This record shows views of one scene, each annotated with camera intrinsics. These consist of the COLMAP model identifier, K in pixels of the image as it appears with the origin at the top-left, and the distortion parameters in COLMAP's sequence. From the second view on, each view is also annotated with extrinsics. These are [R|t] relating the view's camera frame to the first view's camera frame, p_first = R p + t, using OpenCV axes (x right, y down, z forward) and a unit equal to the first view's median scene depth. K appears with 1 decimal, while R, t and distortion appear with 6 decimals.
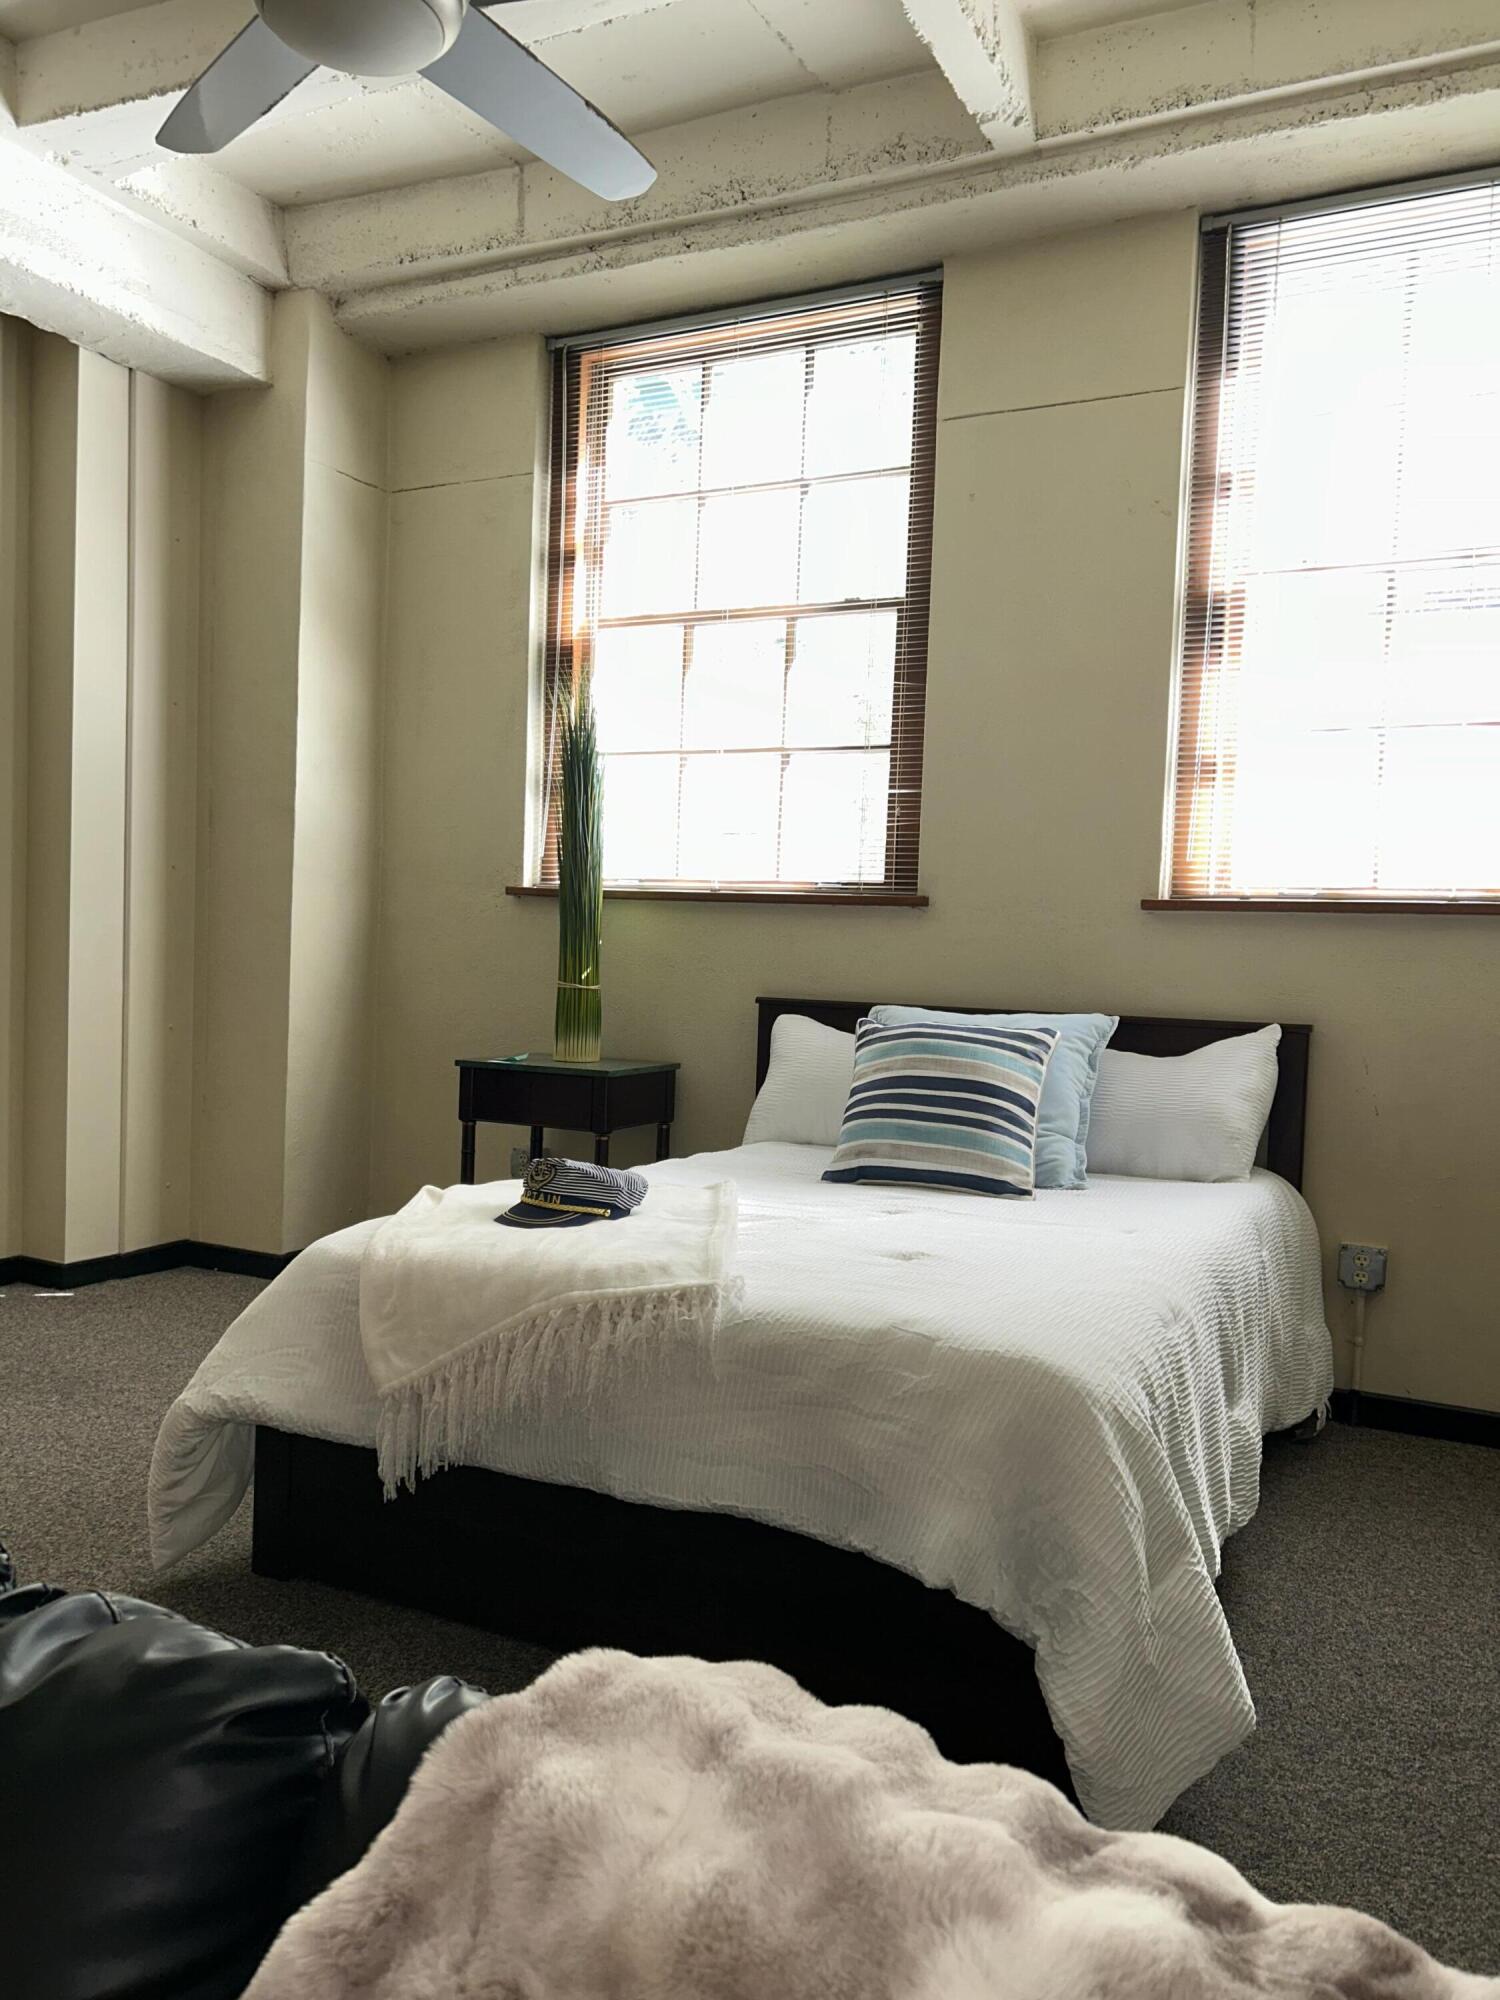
lens RADIAL K [[1511.0, 0, 744.1], [0, 1511.0, 999.7], [0, 0, 1]] dist [0.052050, -0.055171]
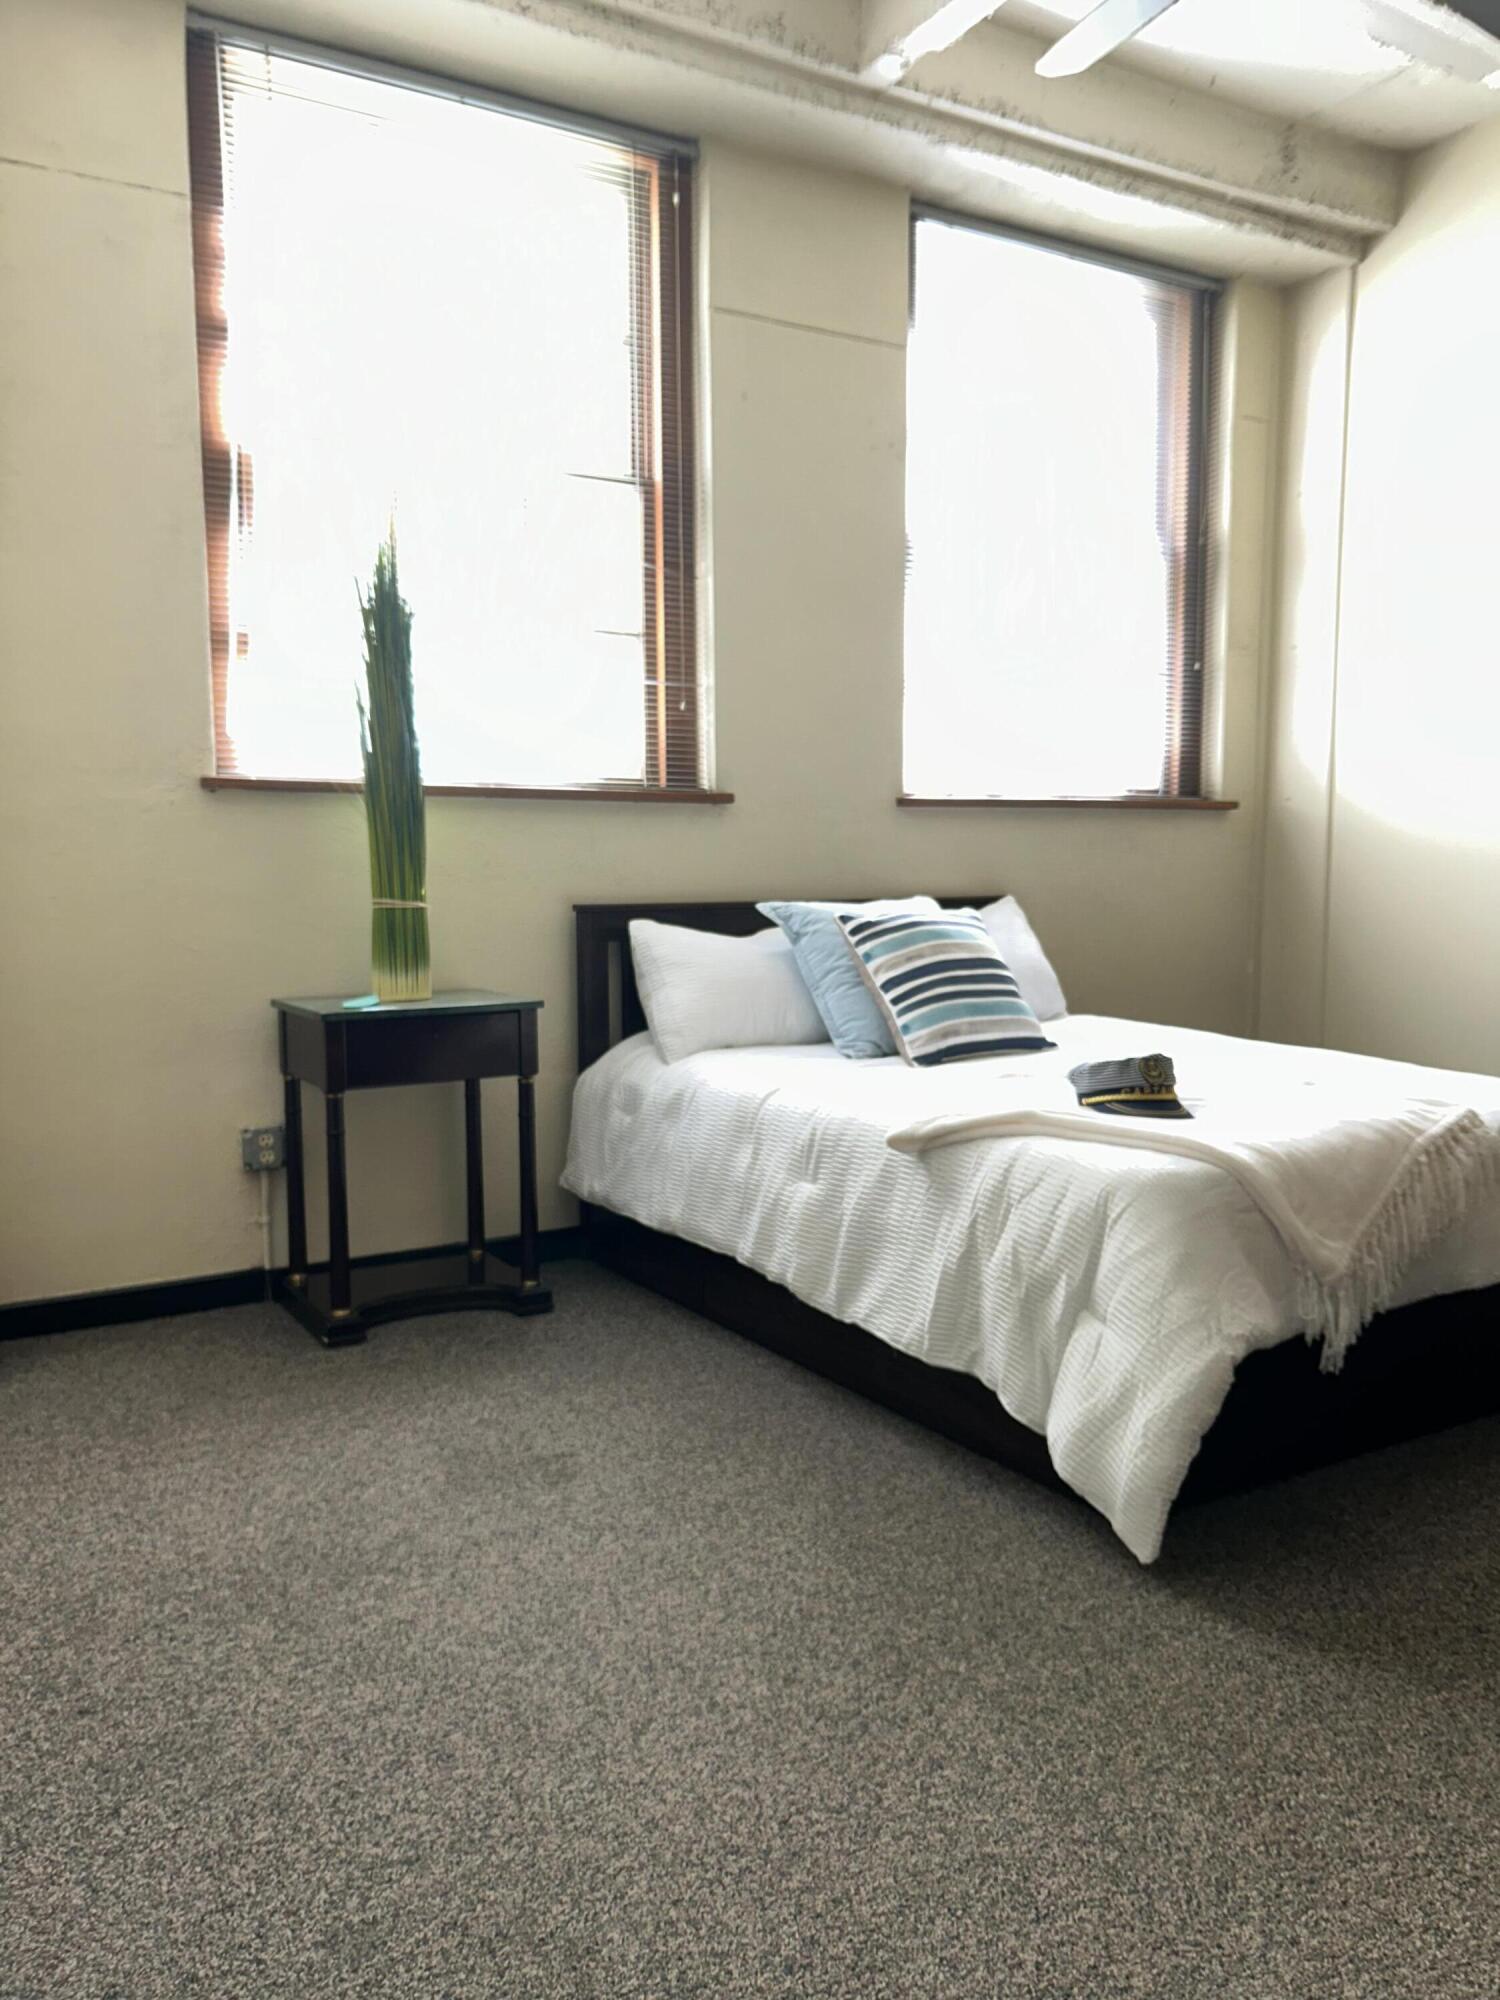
lens RADIAL K [[1511.0, 0, 714.3], [0, 1511.0, 1019.4], [0, 0, 1]] dist [0.052050, -0.055171]
pose [[0.537930, -0.125257, 0.833632, -0.741970], [0.051293, 0.991931, 0.115944, -0.035389], [-0.841428, -0.019610, 0.540014, 0.442337]]
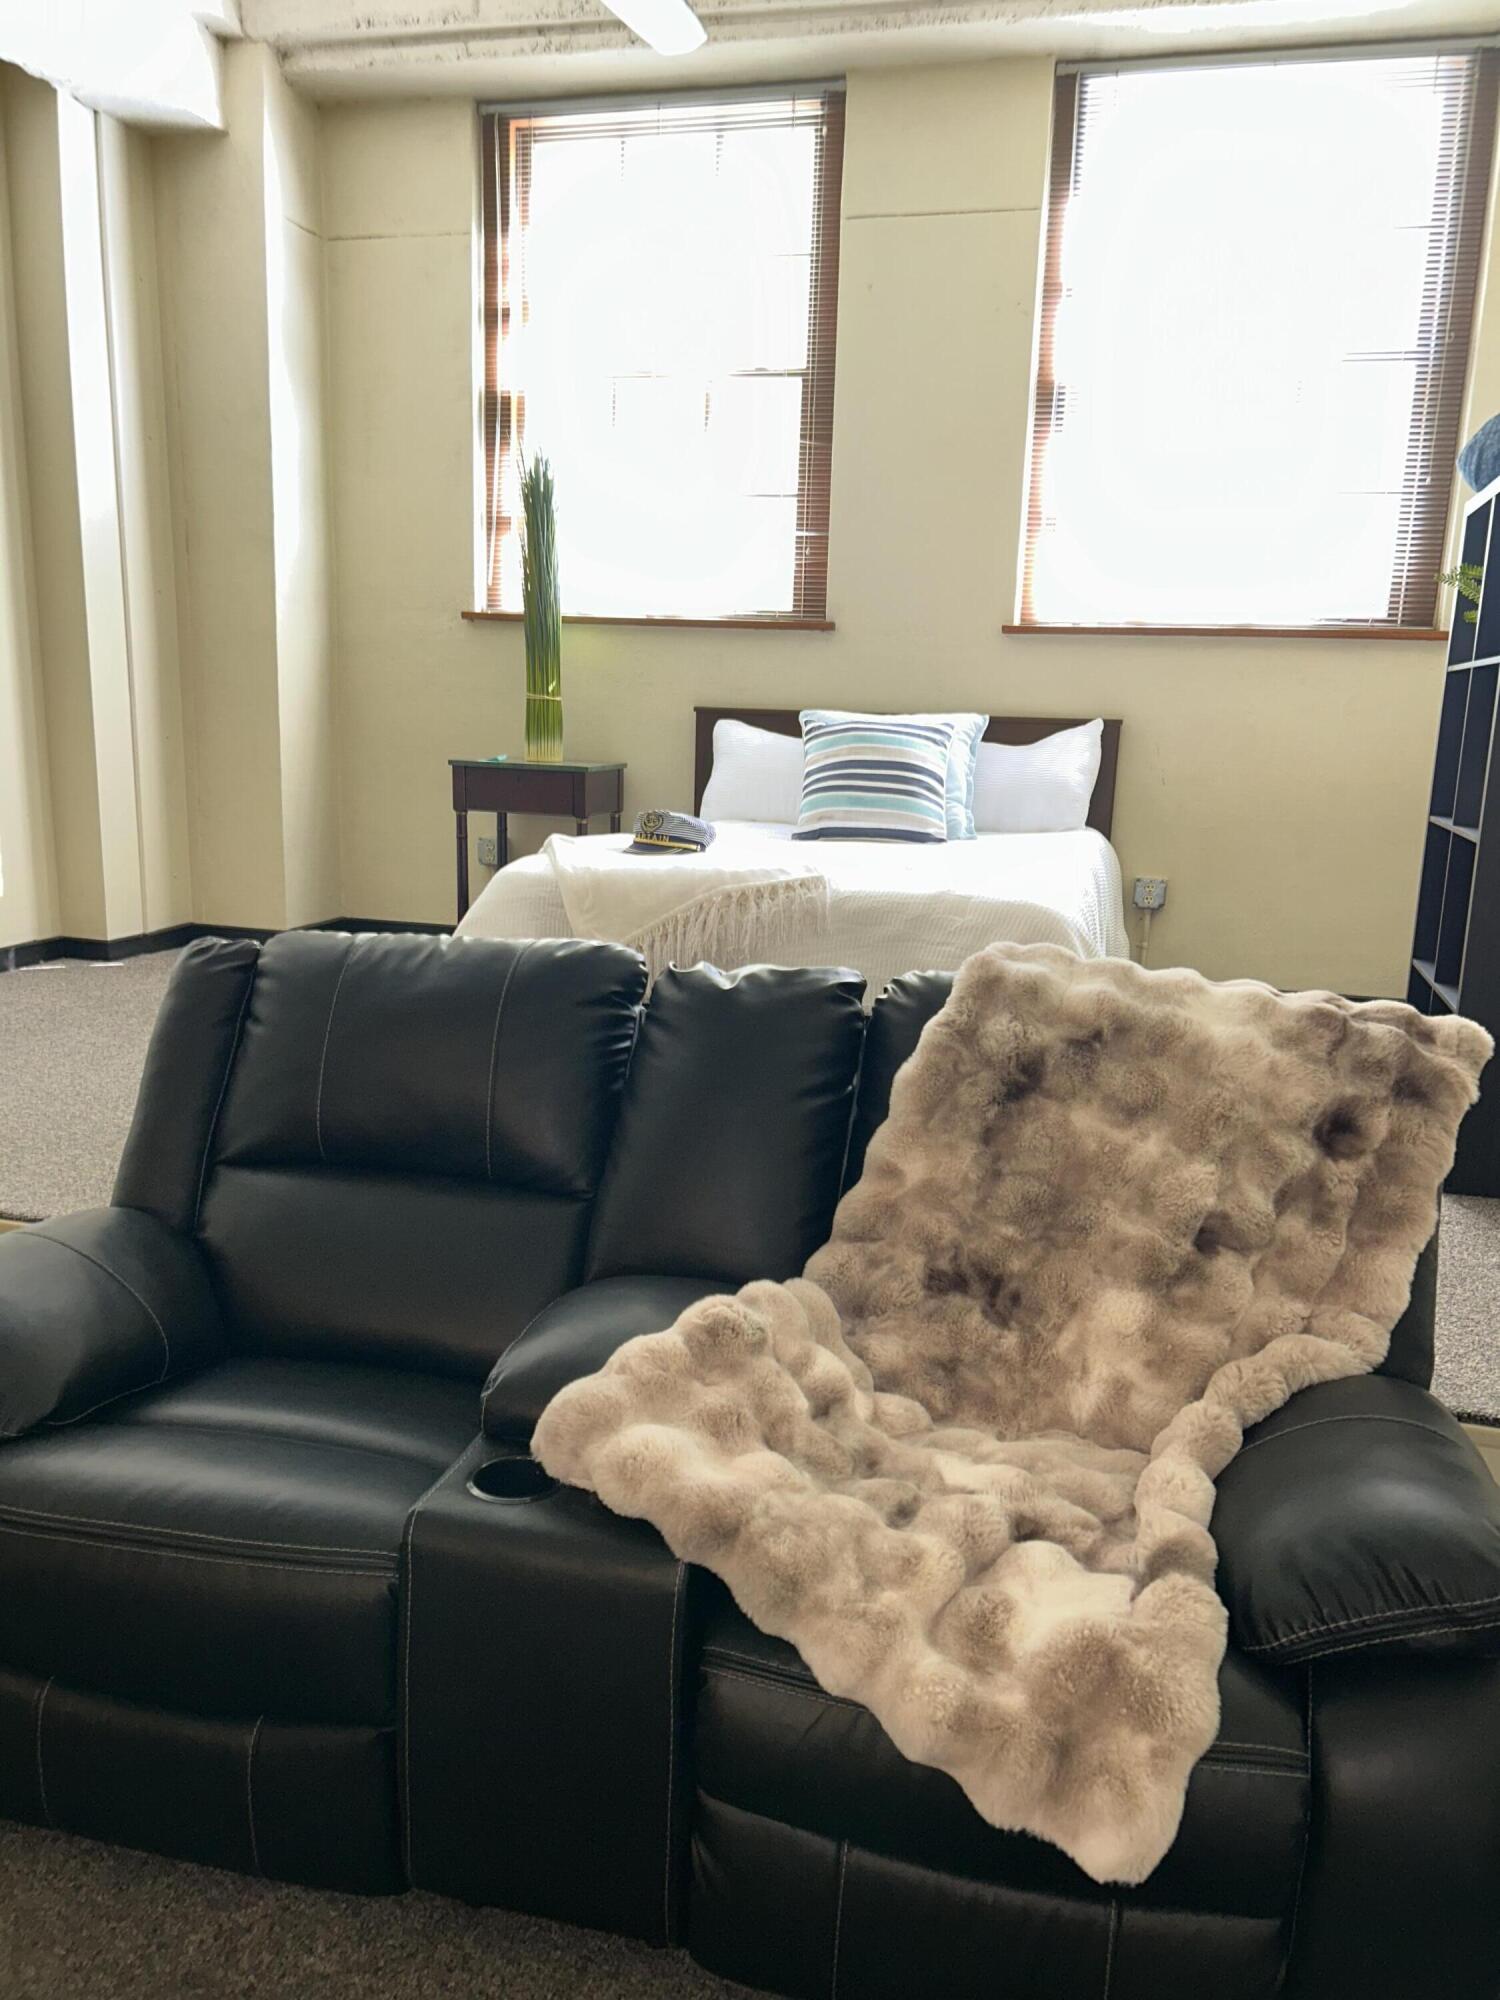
lens RADIAL K [[1511.0, 0, 763.6], [0, 1511.0, 1018.4], [0, 0, 1]] dist [0.052050, -0.055171]
pose [[0.977424, -0.047635, 0.205849, -0.211355], [0.009512, 0.983187, 0.182353, 0.024845], [-0.211074, -0.176278, 0.961444, -0.266798]]
